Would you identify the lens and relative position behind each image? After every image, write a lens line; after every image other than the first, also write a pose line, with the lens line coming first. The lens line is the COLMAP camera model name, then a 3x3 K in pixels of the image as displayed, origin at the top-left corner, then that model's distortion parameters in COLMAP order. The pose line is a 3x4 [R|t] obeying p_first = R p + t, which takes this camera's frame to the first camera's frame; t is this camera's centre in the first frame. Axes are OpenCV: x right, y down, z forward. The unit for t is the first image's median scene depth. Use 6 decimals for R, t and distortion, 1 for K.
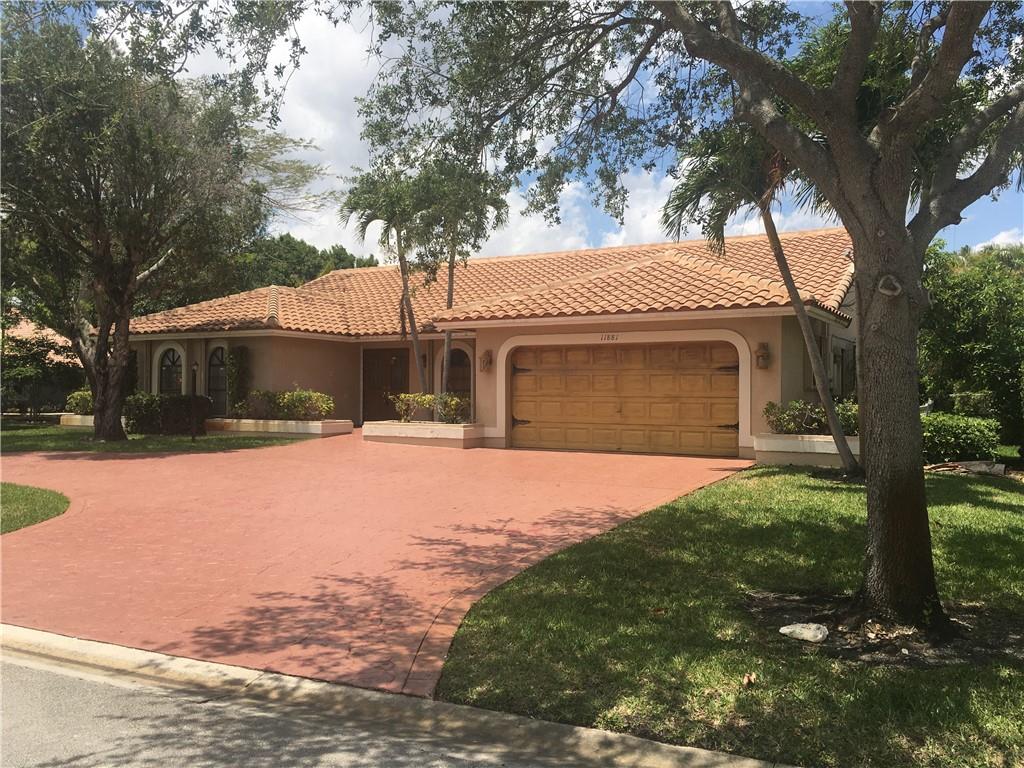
lens RADIAL K [[898.1, 0, 511.0], [0, 898.1, 386.9], [0, 0, 1]] dist [0.040788, -0.045768]
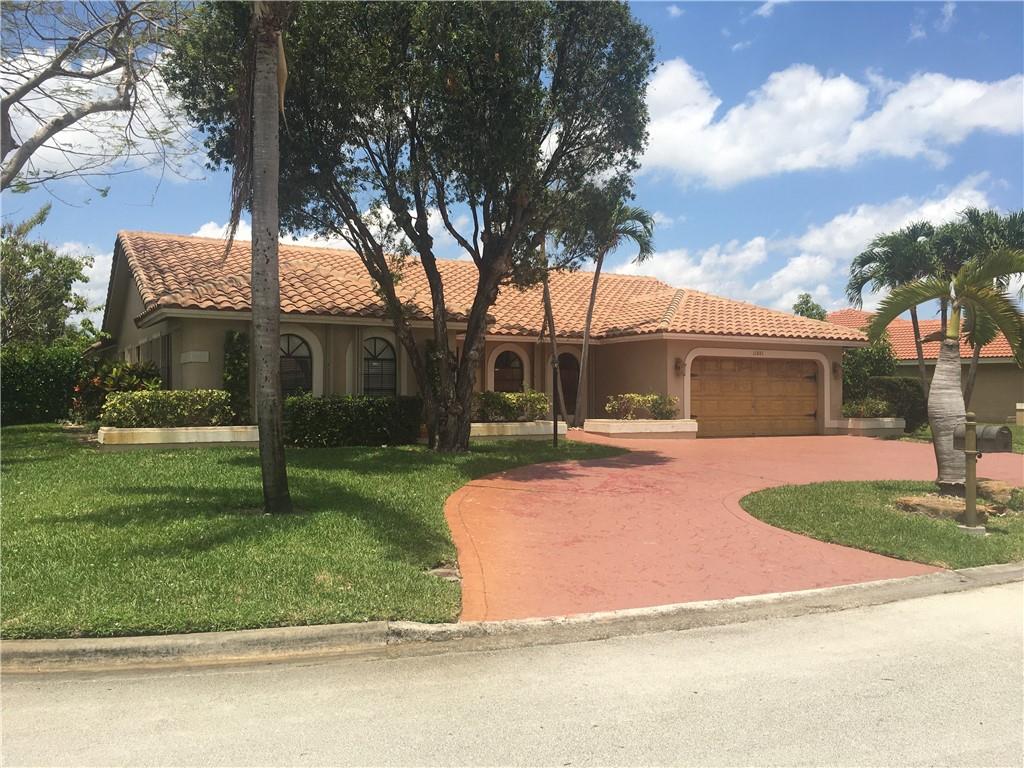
lens RADIAL K [[898.1, 0, 507.1], [0, 898.1, 384.3], [0, 0, 1]] dist [0.040788, -0.045768]
pose [[0.511731, 0.002287, 0.859143, -1.202999], [-0.012568, 0.999909, 0.004825, -0.008621], [-0.859054, -0.013266, 0.511713, 0.584017]]
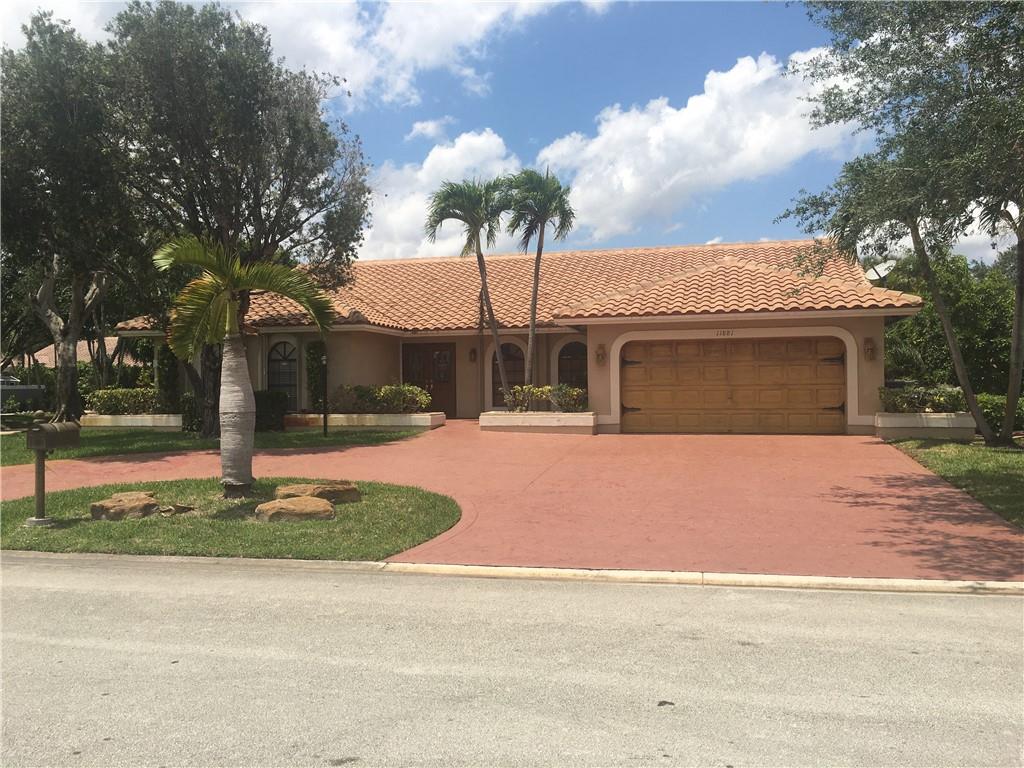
lens RADIAL K [[898.1, 0, 520.9], [0, 898.1, 384.3], [0, 0, 1]] dist [0.040788, -0.045768]
pose [[0.958391, -0.013029, 0.285160, -0.436299], [0.012647, 0.999915, 0.003181, 0.002885], [-0.285177, 0.000557, 0.958475, -0.019423]]
